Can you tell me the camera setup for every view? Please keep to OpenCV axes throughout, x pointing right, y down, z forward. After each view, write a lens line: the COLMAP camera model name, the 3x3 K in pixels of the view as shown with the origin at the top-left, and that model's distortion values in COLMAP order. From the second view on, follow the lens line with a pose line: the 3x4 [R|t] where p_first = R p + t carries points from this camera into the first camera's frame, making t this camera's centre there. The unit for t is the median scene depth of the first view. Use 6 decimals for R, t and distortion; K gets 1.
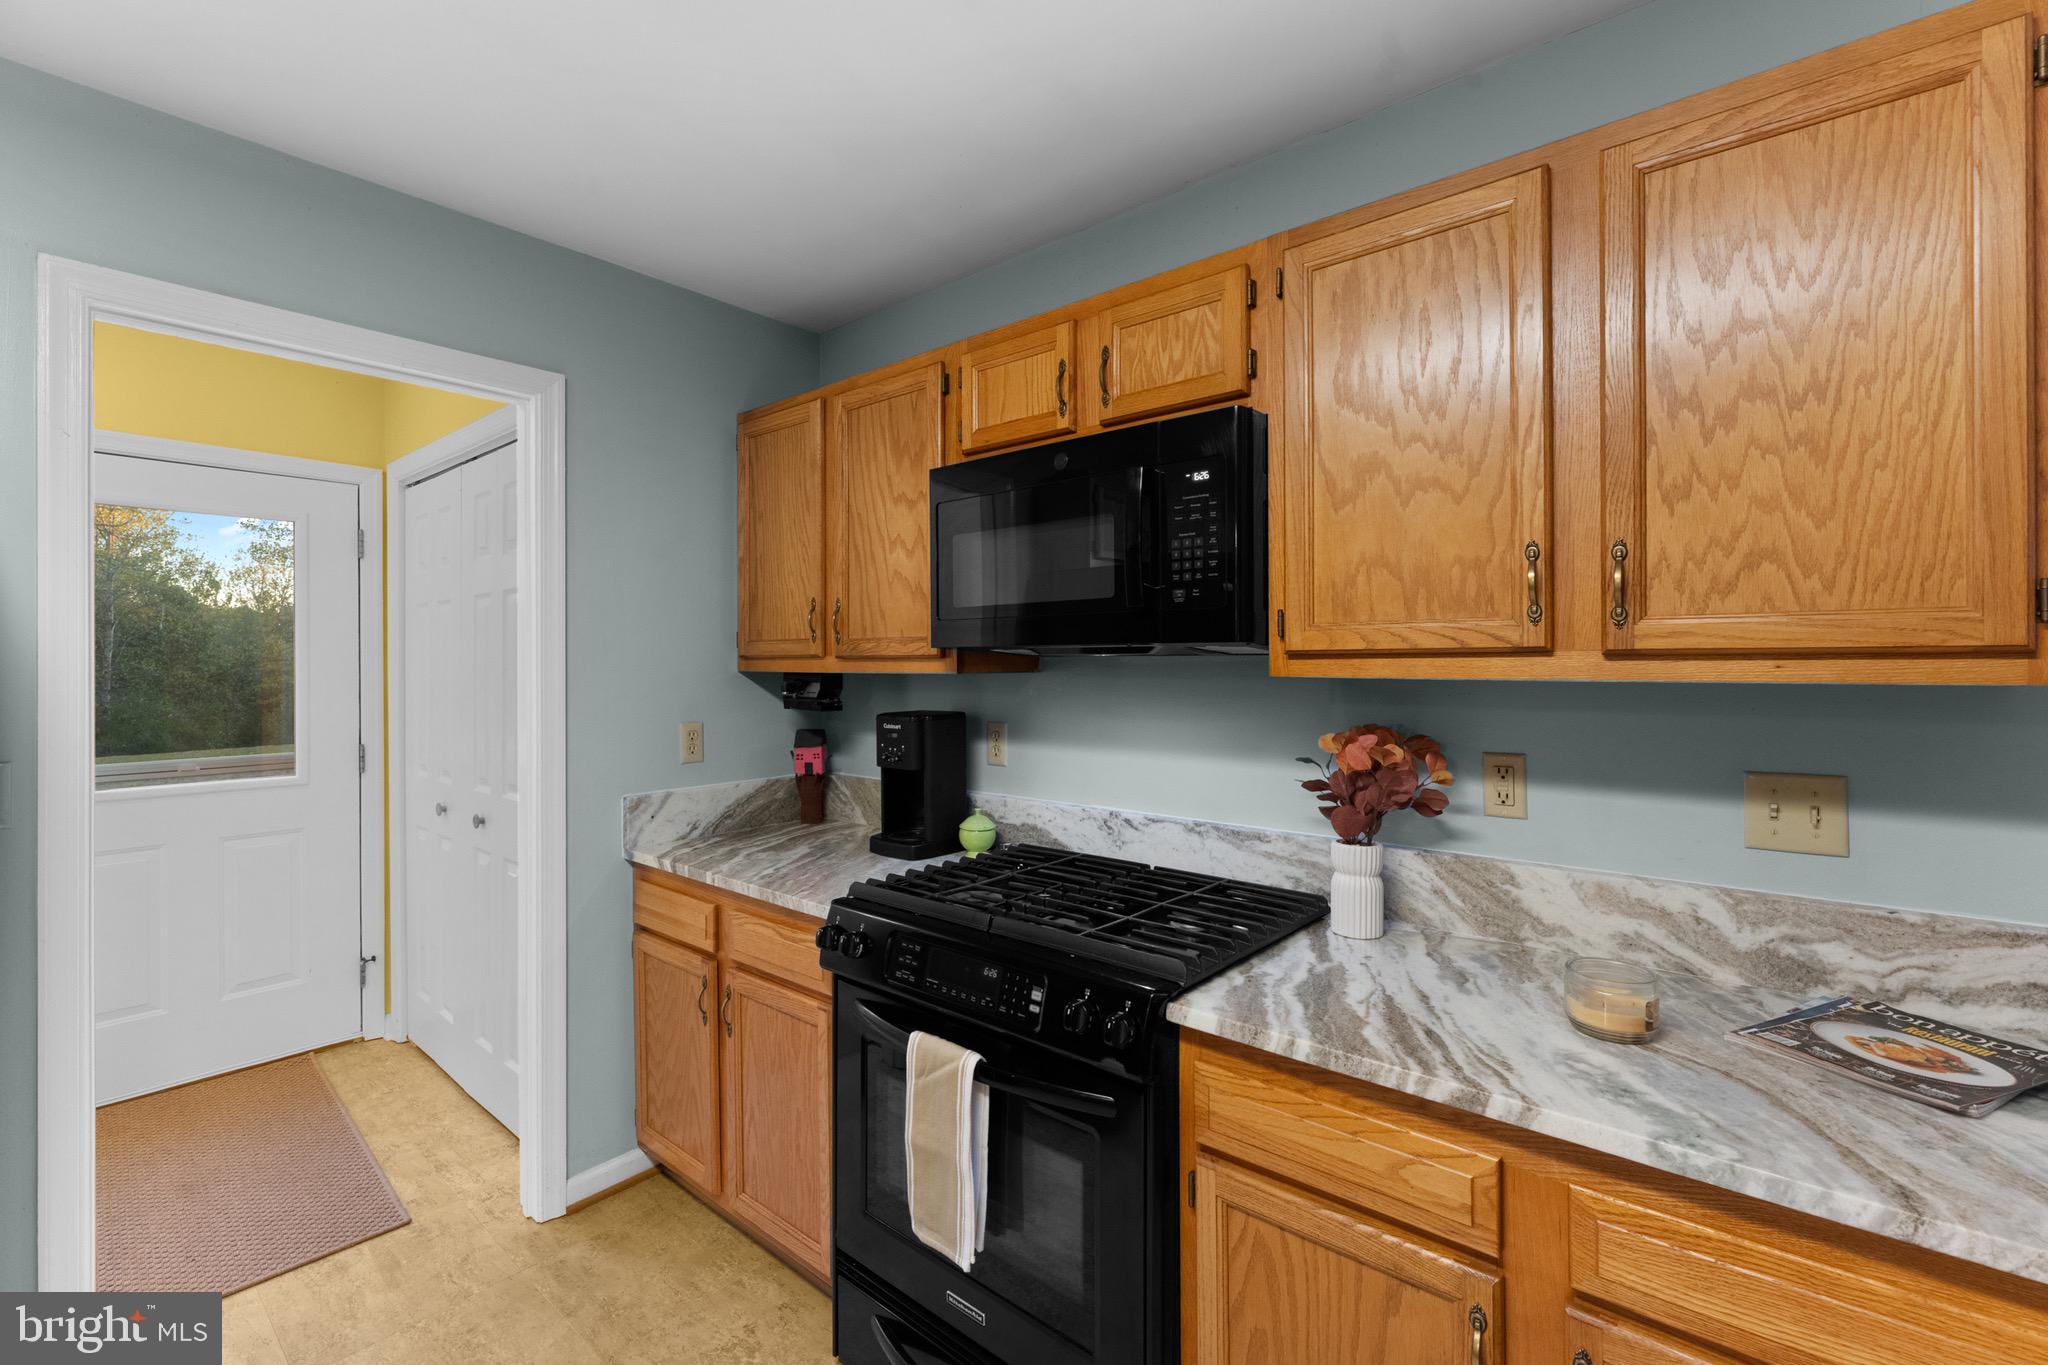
lens RADIAL K [[871.1, 0, 1023.2], [0, 871.1, 665.0], [0, 0, 1]] dist [-0.003183, -0.000921]
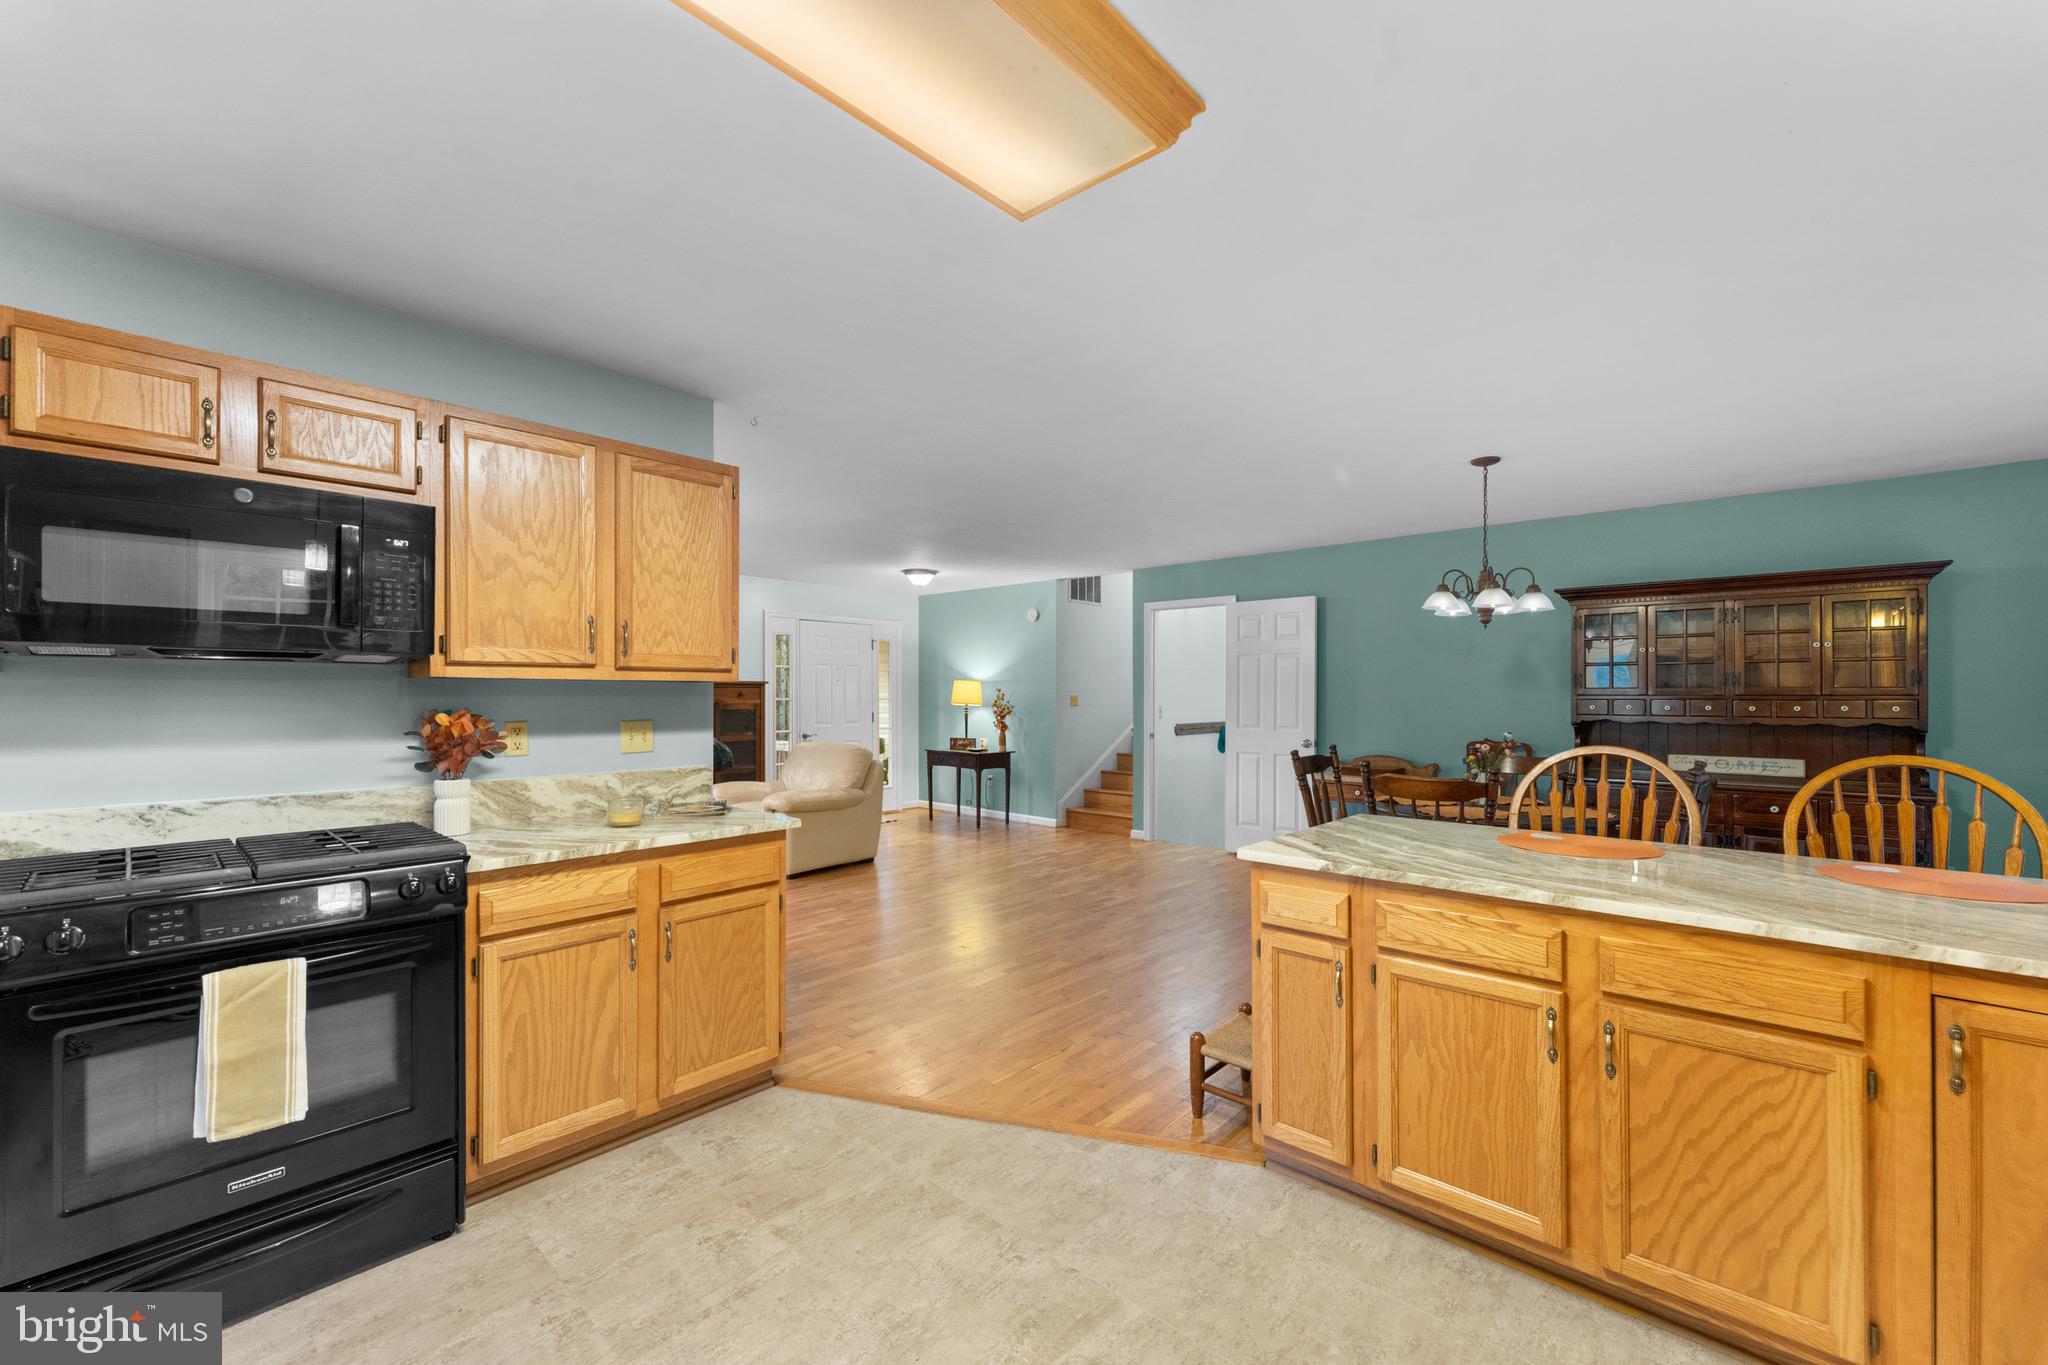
lens RADIAL K [[841.3, 0, 1019.4], [0, 841.3, 687.7], [0, 0, 1]] dist [0.001566, -0.001881]
pose [[0.039351, 0.004311, 0.999216, -1.327075], [-0.004744, 0.999980, -0.004127, 0.037834], [-0.999214, -0.004578, 0.039371, -0.143602]]
